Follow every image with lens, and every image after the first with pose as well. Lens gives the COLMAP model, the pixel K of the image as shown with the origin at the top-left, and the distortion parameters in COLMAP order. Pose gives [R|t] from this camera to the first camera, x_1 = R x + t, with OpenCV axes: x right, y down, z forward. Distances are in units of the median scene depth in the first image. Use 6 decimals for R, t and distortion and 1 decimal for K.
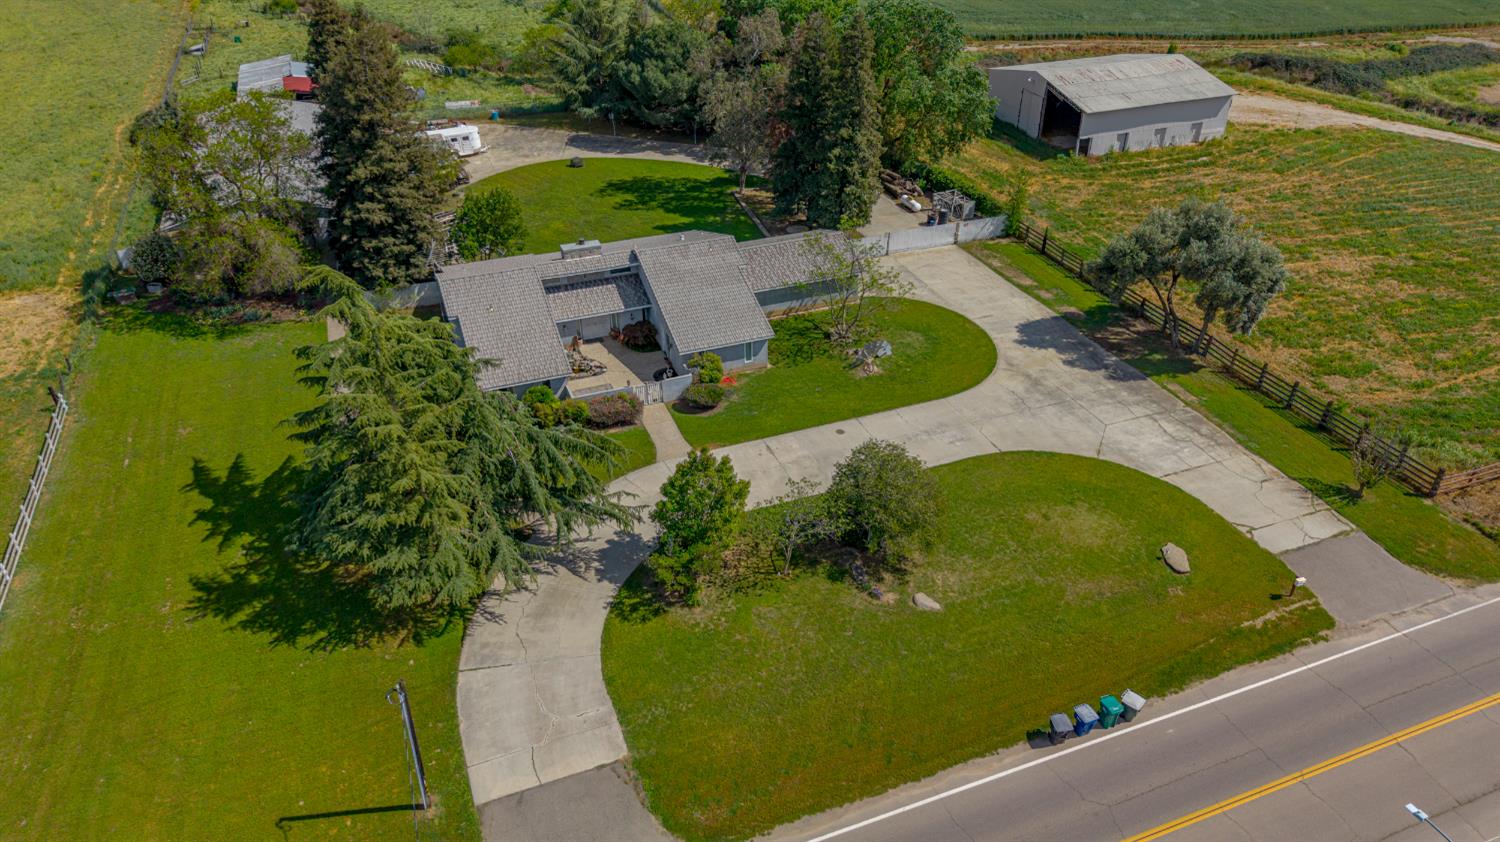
lens RADIAL K [[996.2, 0, 753.9], [0, 996.2, 427.7], [0, 0, 1]] dist [0.050403, -0.052474]
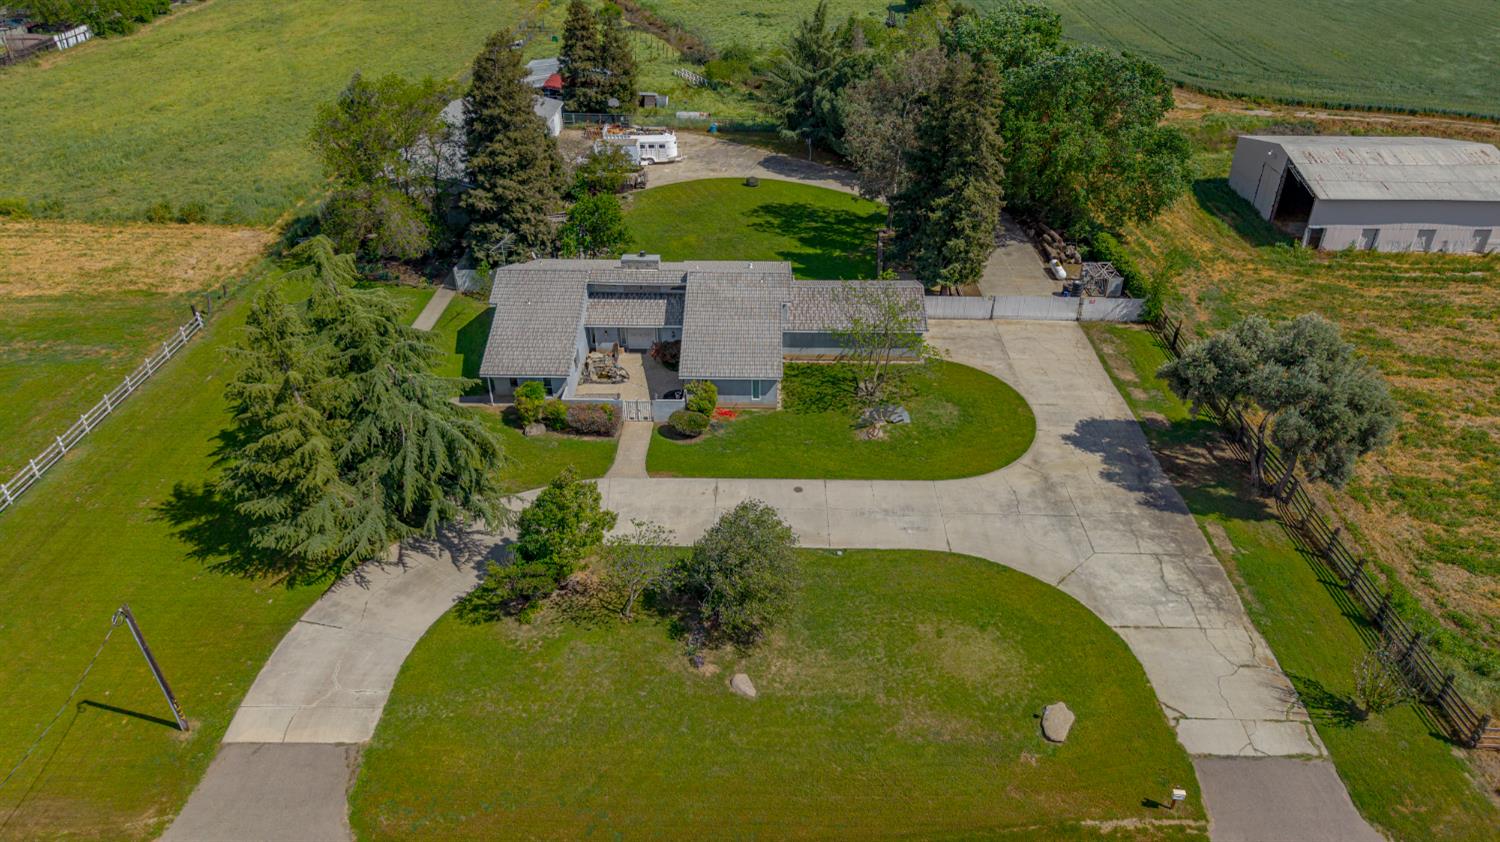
lens RADIAL K [[996.2, 0, 753.9], [0, 996.2, 427.7], [0, 0, 1]] dist [0.050403, -0.052474]
pose [[0.923443, 0.205082, -0.324337, 0.296034], [-0.212587, 0.977062, 0.012536, -0.048827], [0.319468, 0.057374, 0.945859, 0.079785]]
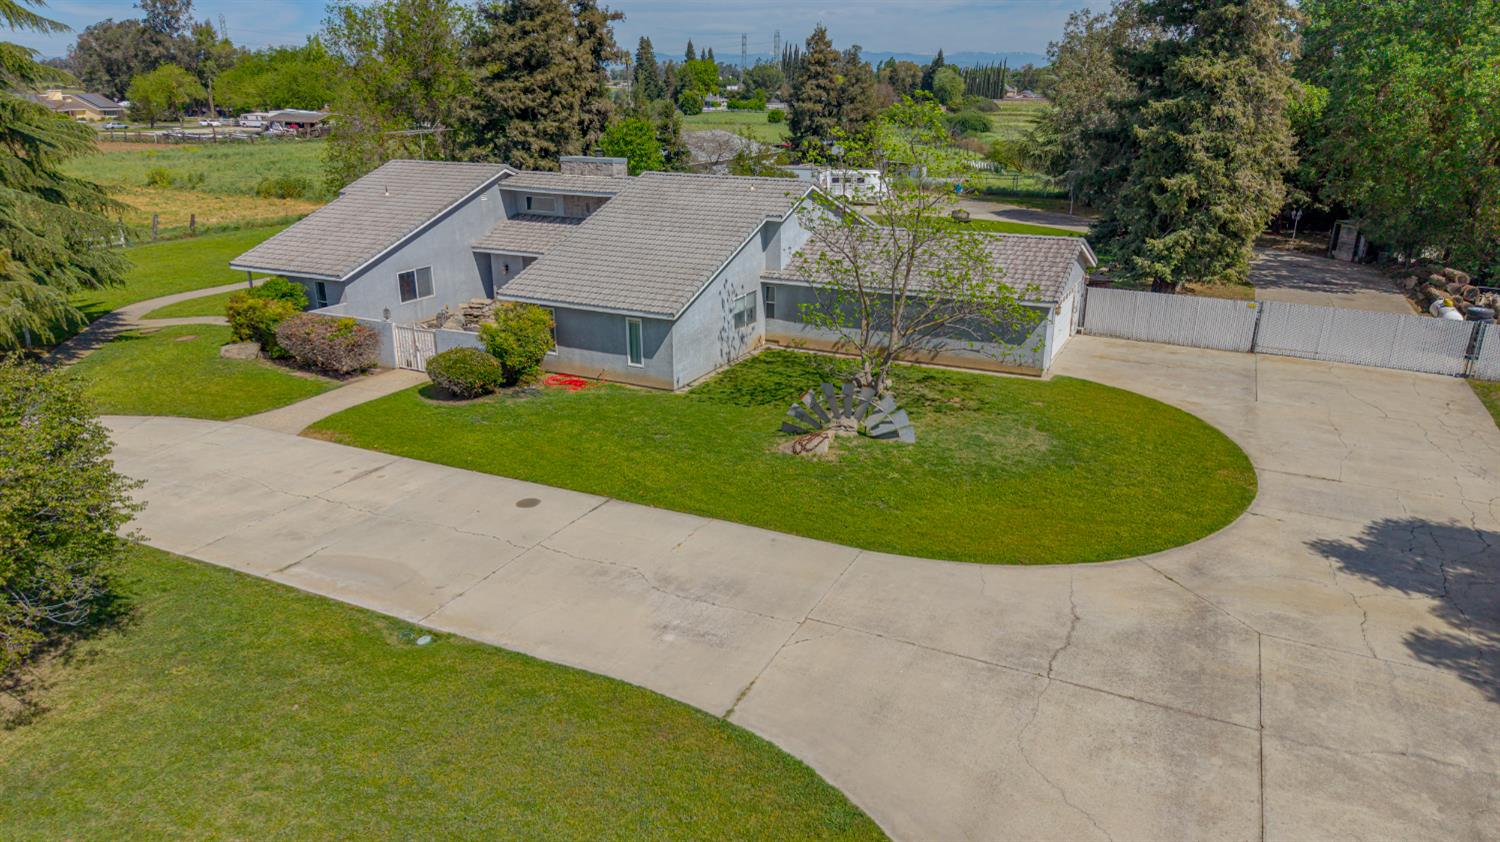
lens RADIAL K [[990.3, 0, 751.1], [0, 990.3, 455.3], [0, 0, 1]] dist [0.005526, 0.001807]
pose [[0.679337, 0.261290, -0.685732, 0.346959], [-0.407967, 0.911218, -0.056954, -0.022473], [0.609970, 0.318447, 0.725622, 0.668638]]
